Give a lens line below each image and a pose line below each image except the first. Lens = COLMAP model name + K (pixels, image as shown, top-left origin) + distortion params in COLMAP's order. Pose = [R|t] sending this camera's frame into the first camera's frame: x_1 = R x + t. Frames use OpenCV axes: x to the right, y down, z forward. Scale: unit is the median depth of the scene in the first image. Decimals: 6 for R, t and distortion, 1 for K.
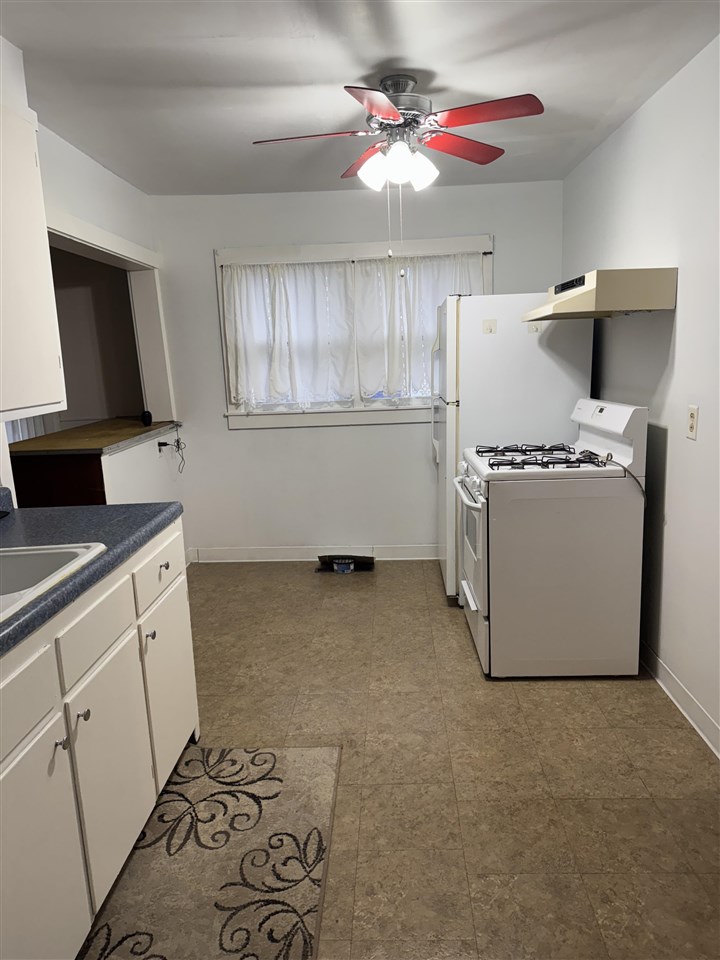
lens RADIAL K [[671.8, 0, 360.0], [0, 671.8, 480.0], [0, 0, 1]] dist [0.035995, -0.045301]
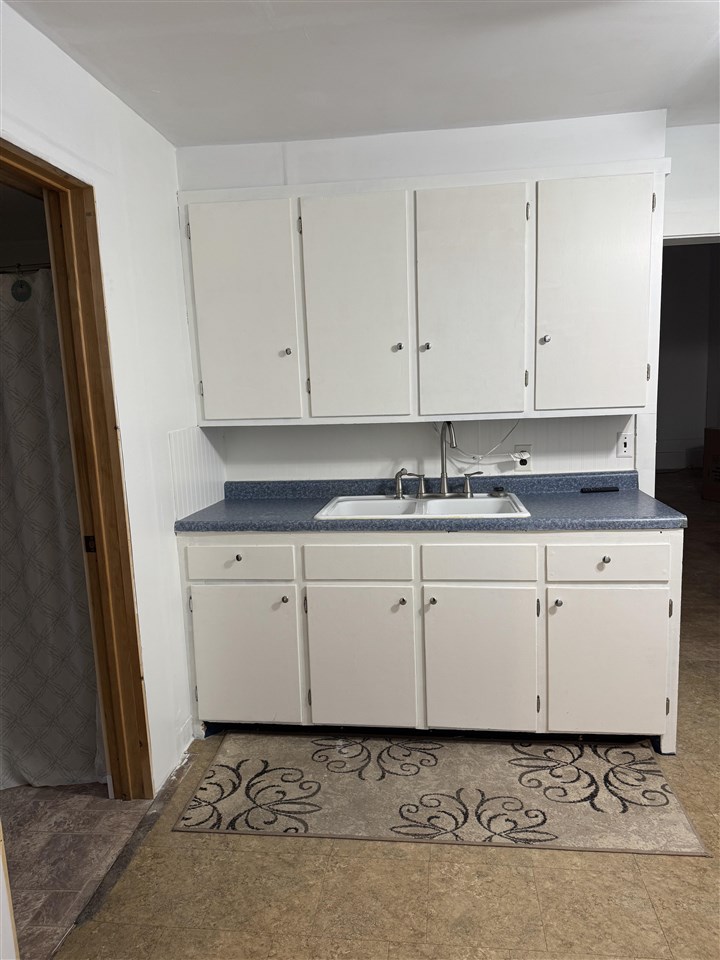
lens RADIAL K [[671.8, 0, 360.0], [0, 671.8, 480.0], [0, 0, 1]] dist [0.035995, -0.045301]
pose [[-0.079366, 0.191457, -0.978287, 0.814768], [-0.143648, 0.968943, 0.201282, -0.165614], [0.986441, 0.156504, -0.049399, 0.636117]]
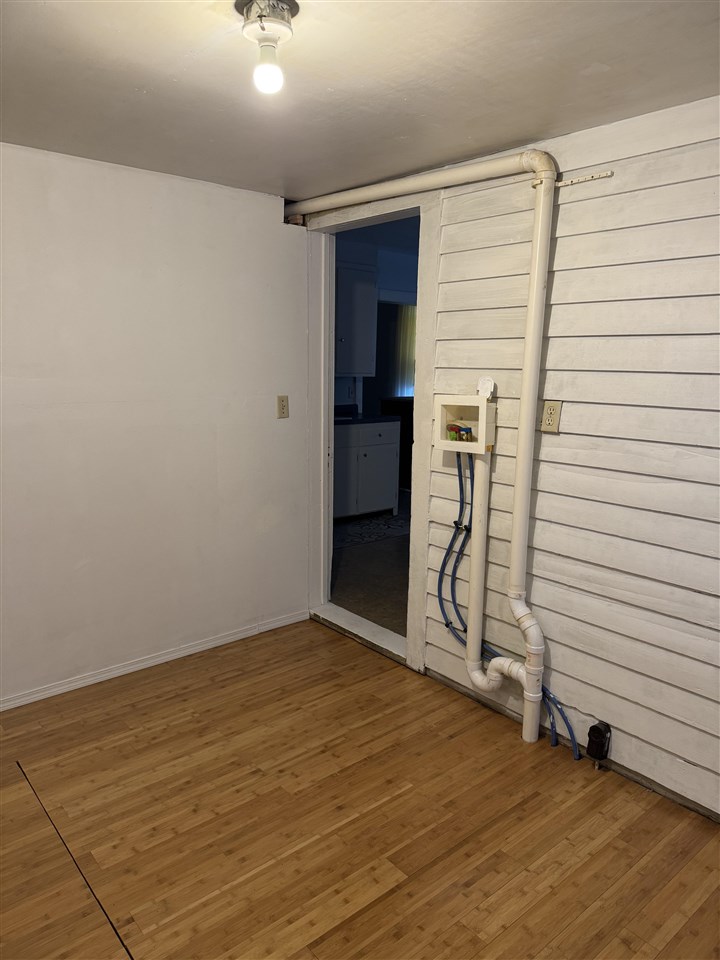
lens RADIAL K [[671.8, 0, 360.0], [0, 671.8, 480.0], [0, 0, 1]] dist [0.035995, -0.045301]
pose [[0.674201, 0.177953, -0.716788, 1.619817], [-0.184653, 0.980329, 0.069699, 0.135330], [0.715091, 0.085366, 0.693799, -0.905944]]
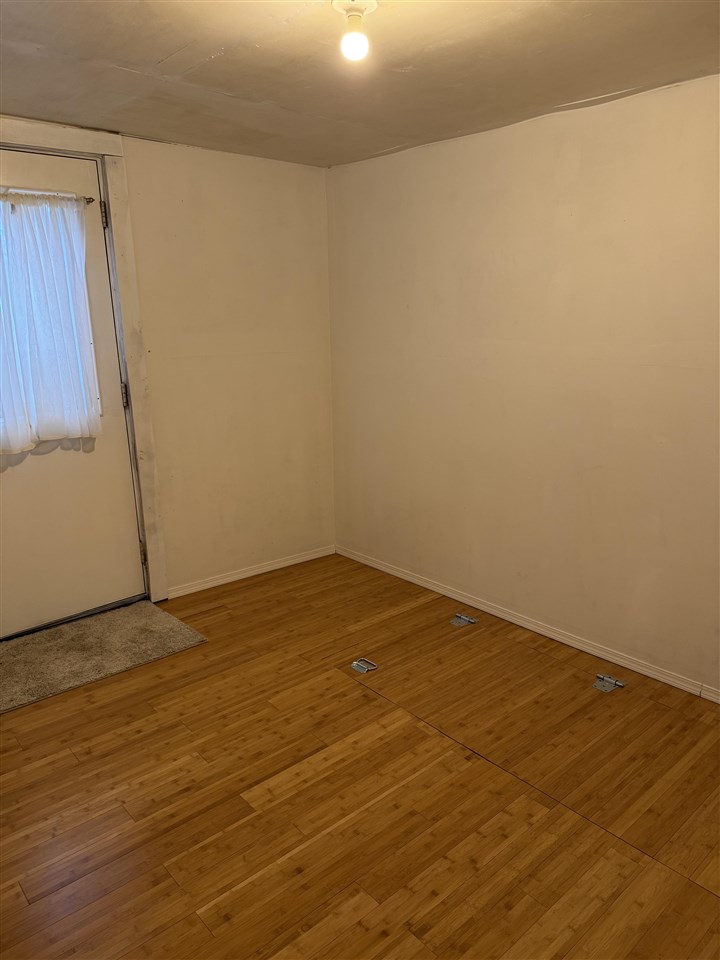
lens RADIAL K [[671.8, 0, 360.0], [0, 671.8, 480.0], [0, 0, 1]] dist [0.035995, -0.045301]
pose [[-0.694963, -0.133749, 0.706497, 0.391441], [0.170835, 0.923702, 0.342915, -0.015816], [-0.698457, 0.359007, -0.619089, 0.104901]]
